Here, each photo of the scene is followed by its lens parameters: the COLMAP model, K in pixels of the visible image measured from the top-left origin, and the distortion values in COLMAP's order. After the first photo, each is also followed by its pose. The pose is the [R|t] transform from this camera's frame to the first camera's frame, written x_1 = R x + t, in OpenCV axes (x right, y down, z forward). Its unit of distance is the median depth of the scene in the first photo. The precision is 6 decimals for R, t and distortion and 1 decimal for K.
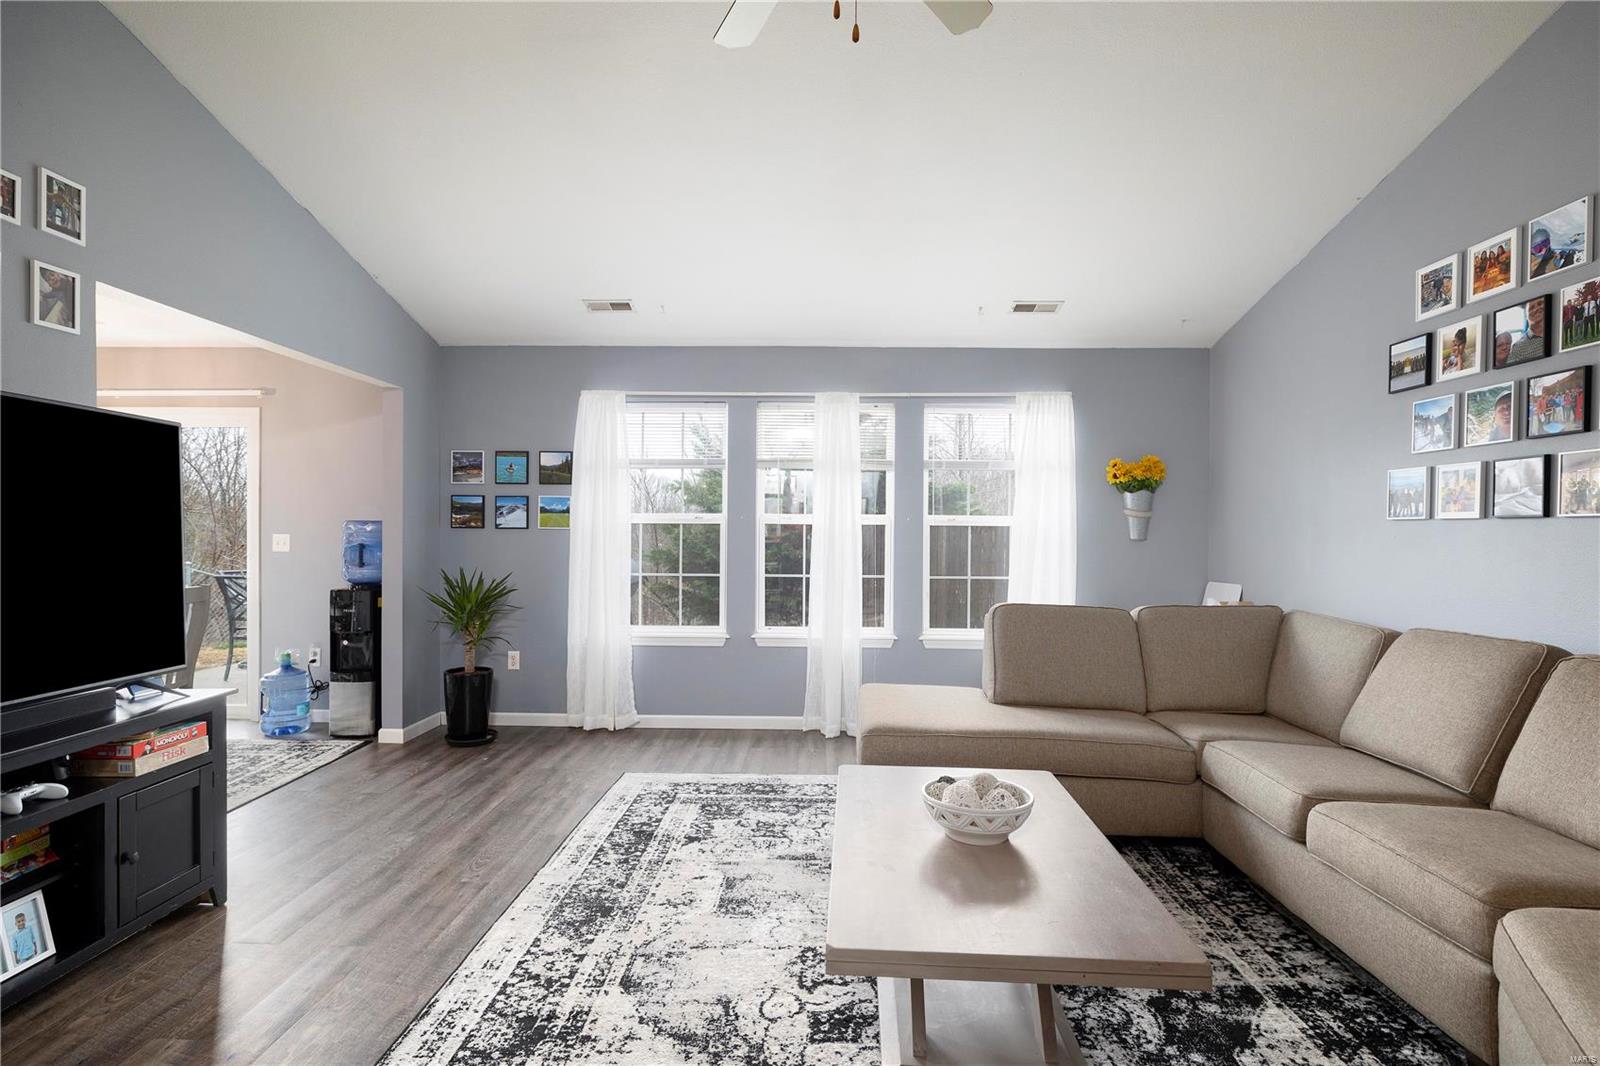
lens RADIAL K [[794.2, 0, 797.2], [0, 794.2, 538.4], [0, 0, 1]] dist [-0.005741, 0.000862]
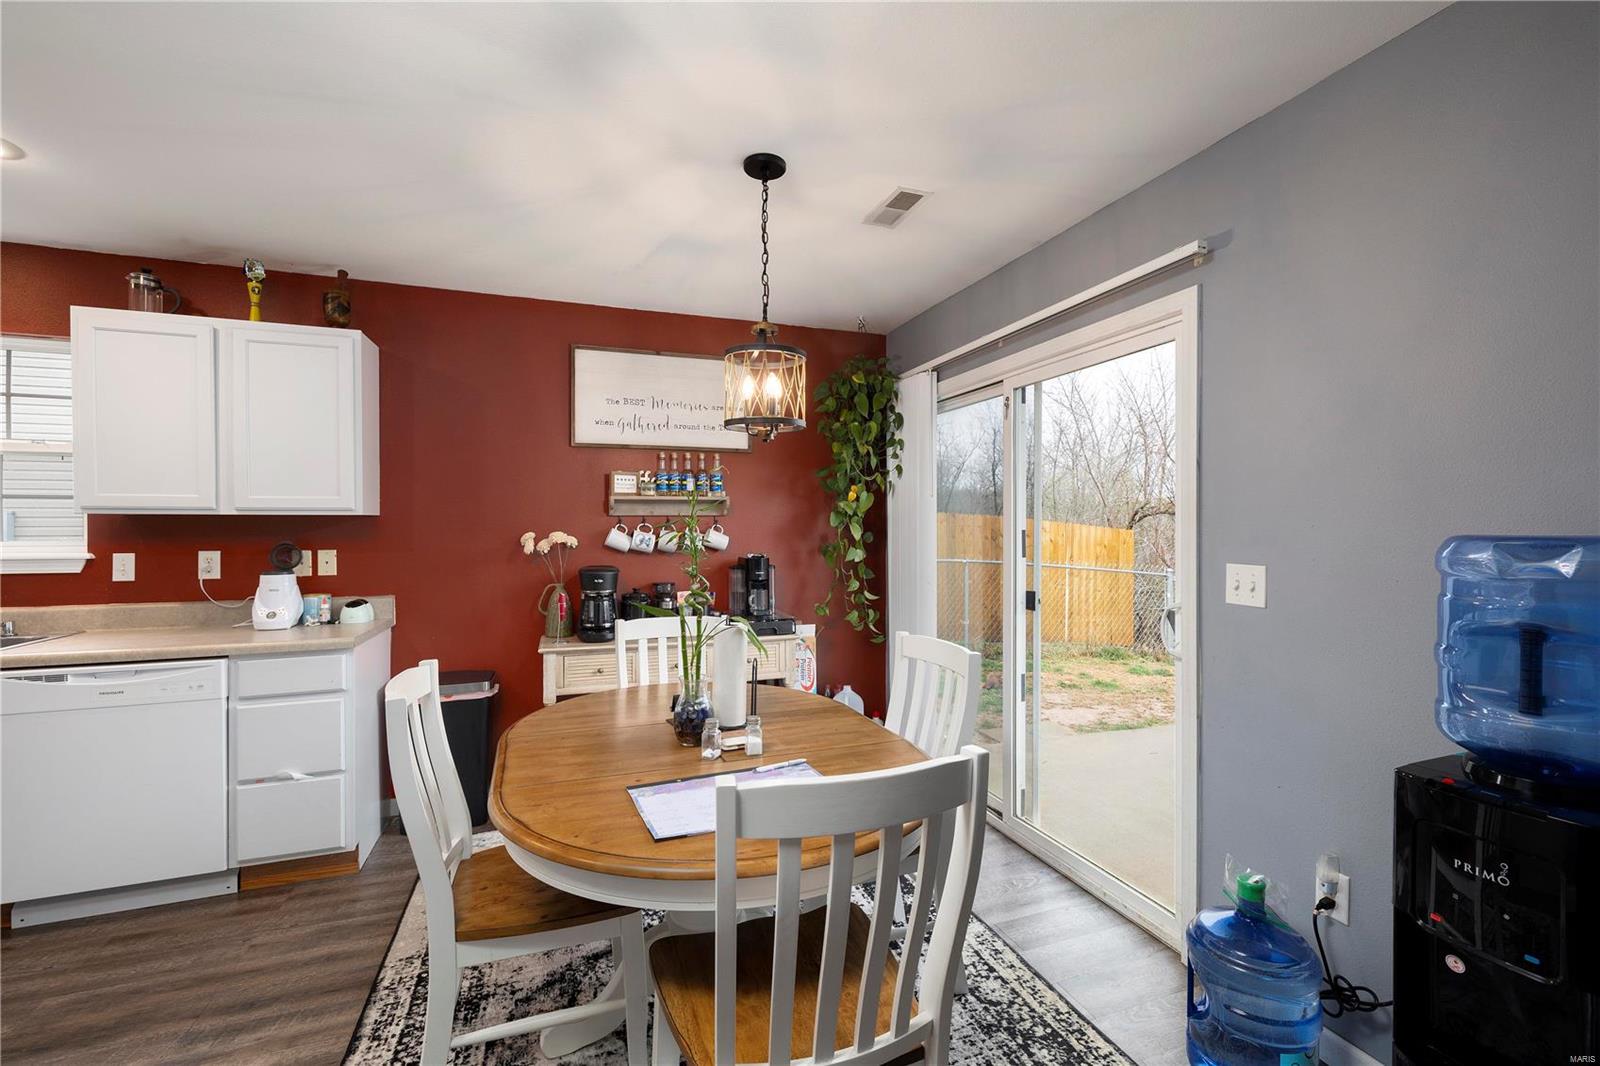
lens RADIAL K [[676.0, 0, 800.5], [0, 676.0, 531.1], [0, 0, 1]] dist [0.000932, -0.000023]
pose [[0.364026, -0.000549, -0.931388, -0.578507], [-0.003501, 0.999992, -0.001958, -0.031858], [0.931382, 0.003973, 0.364022, 0.932698]]
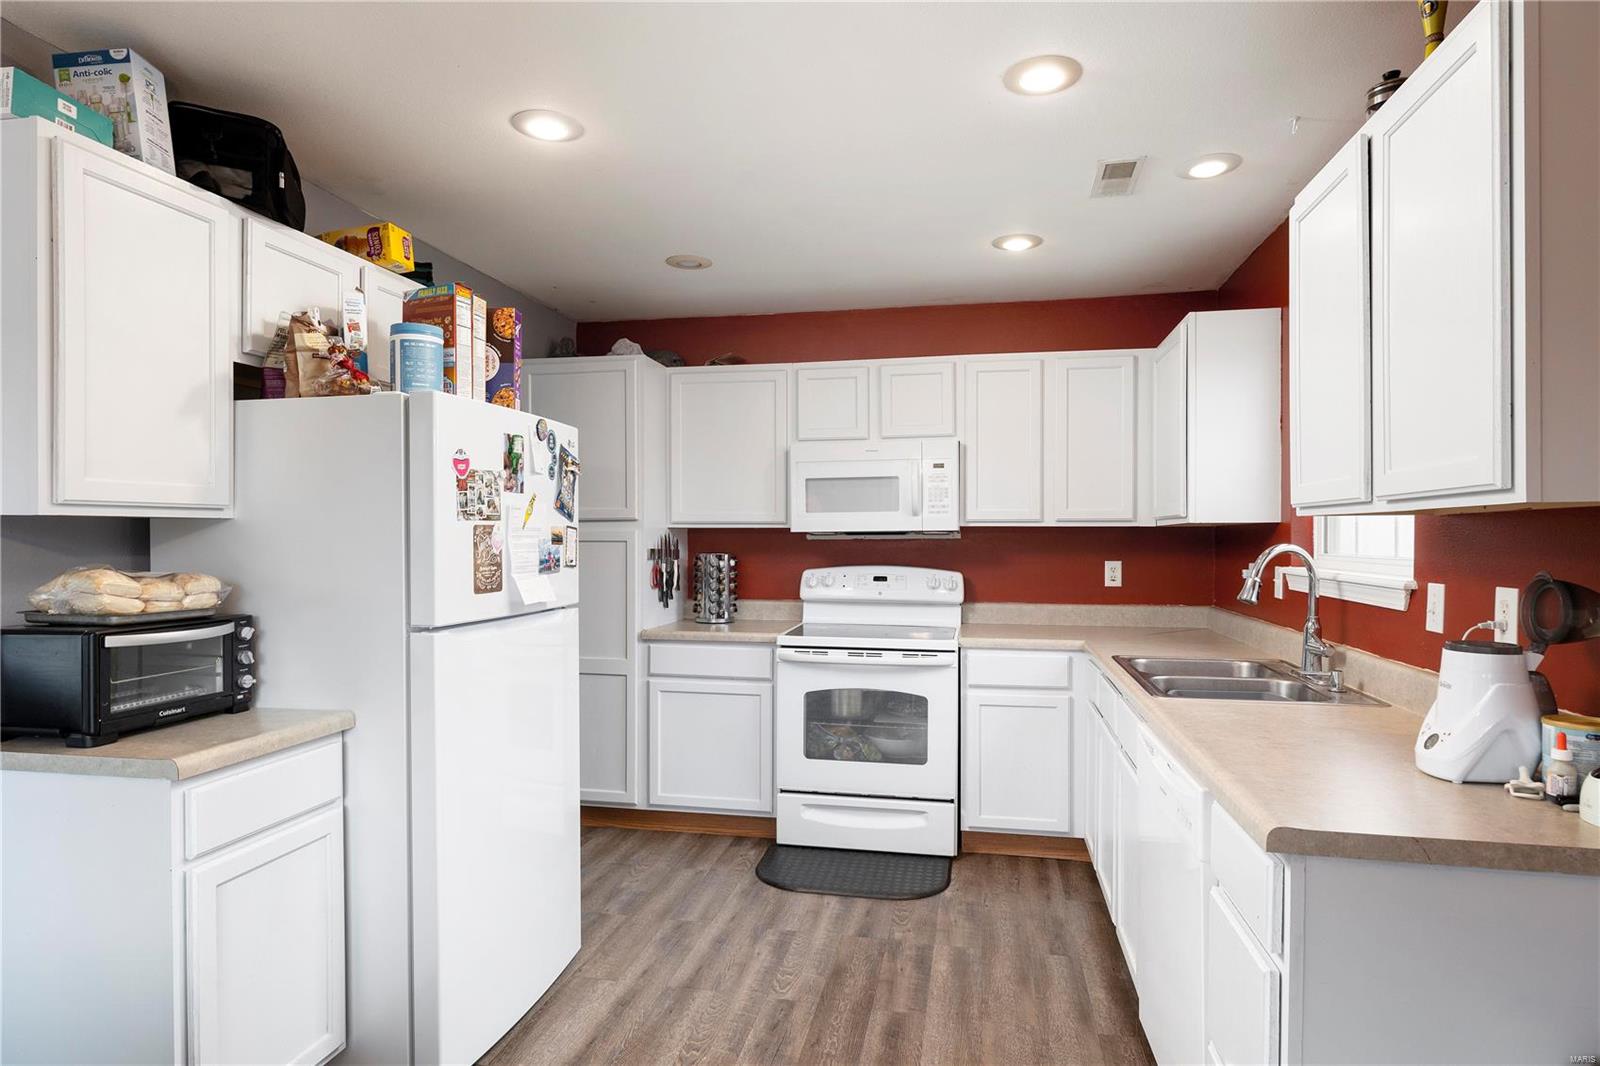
lens RADIAL K [[903.0, 0, 799.6], [0, 903.0, 539.0], [0, 0, 1]] dist [-0.000054, 0.000086]
pose [[-0.986039, -0.010074, 0.166212, -1.274749], [-0.008025, 0.999883, 0.012993, -0.038063], [-0.166324, 0.011477, -0.986004, 1.140785]]
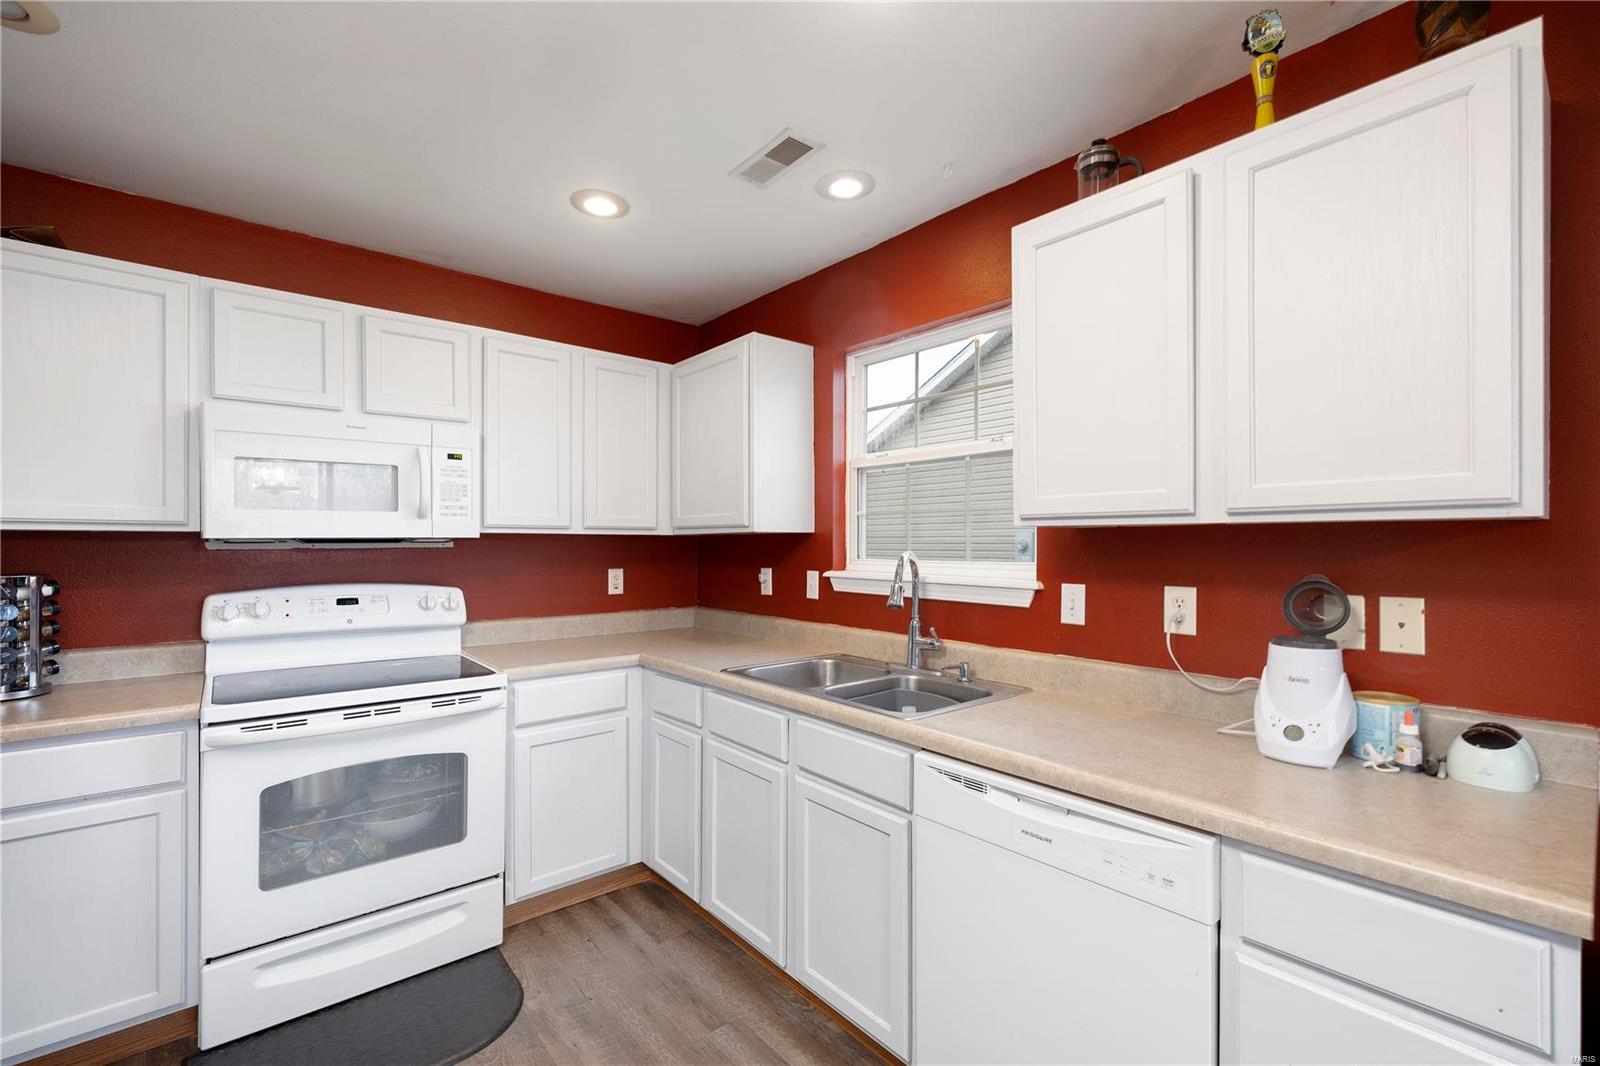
lens RADIAL K [[684.0, 0, 803.7], [0, 684.0, 541.4], [0, 0, 1]] dist [0.000008, -0.000194]
pose [[-0.742447, -0.011604, -0.669804, -1.063672], [-0.013265, 0.999909, -0.002619, -0.034526], [0.669773, 0.006941, -0.742533, 0.750815]]
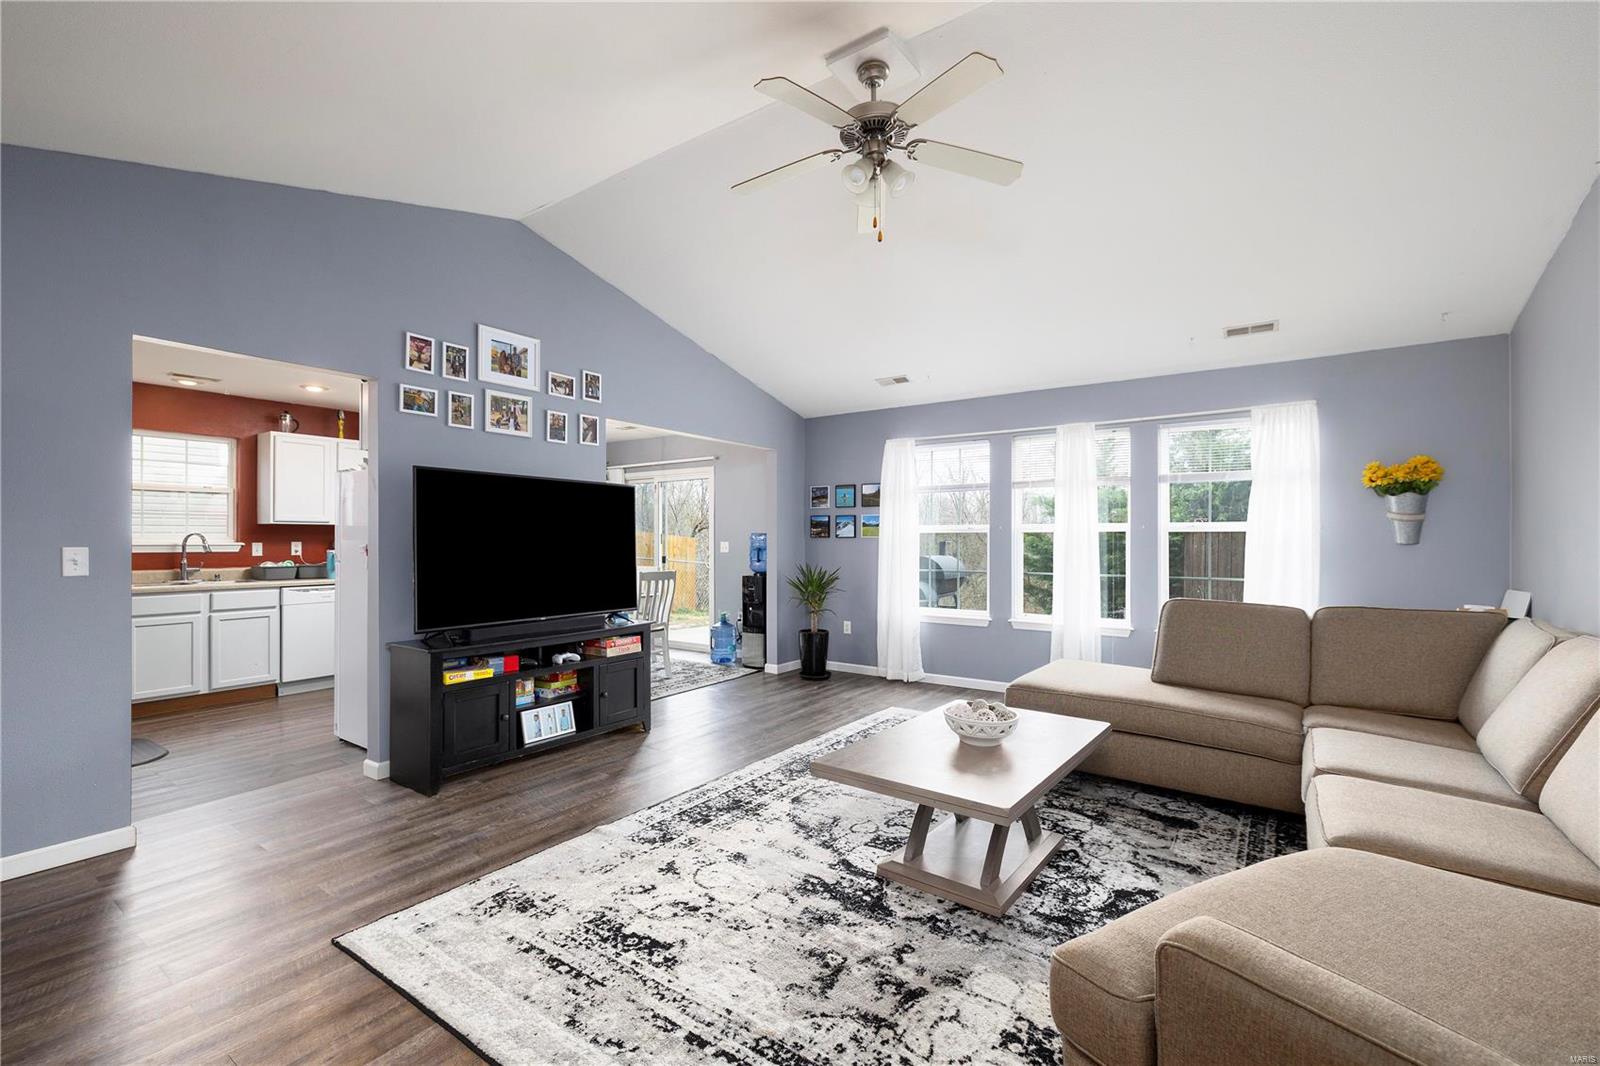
lens RADIAL K [[682.4, 0, 794.3], [0, 682.4, 539.9], [0, 0, 1]] dist [0.001844, 0.000312]
pose [[0.831467, -0.006693, -0.555534, 0.379212], [0.001550, 0.999951, -0.009728, 0.005627], [0.555572, 0.007228, 0.831437, -0.150437]]
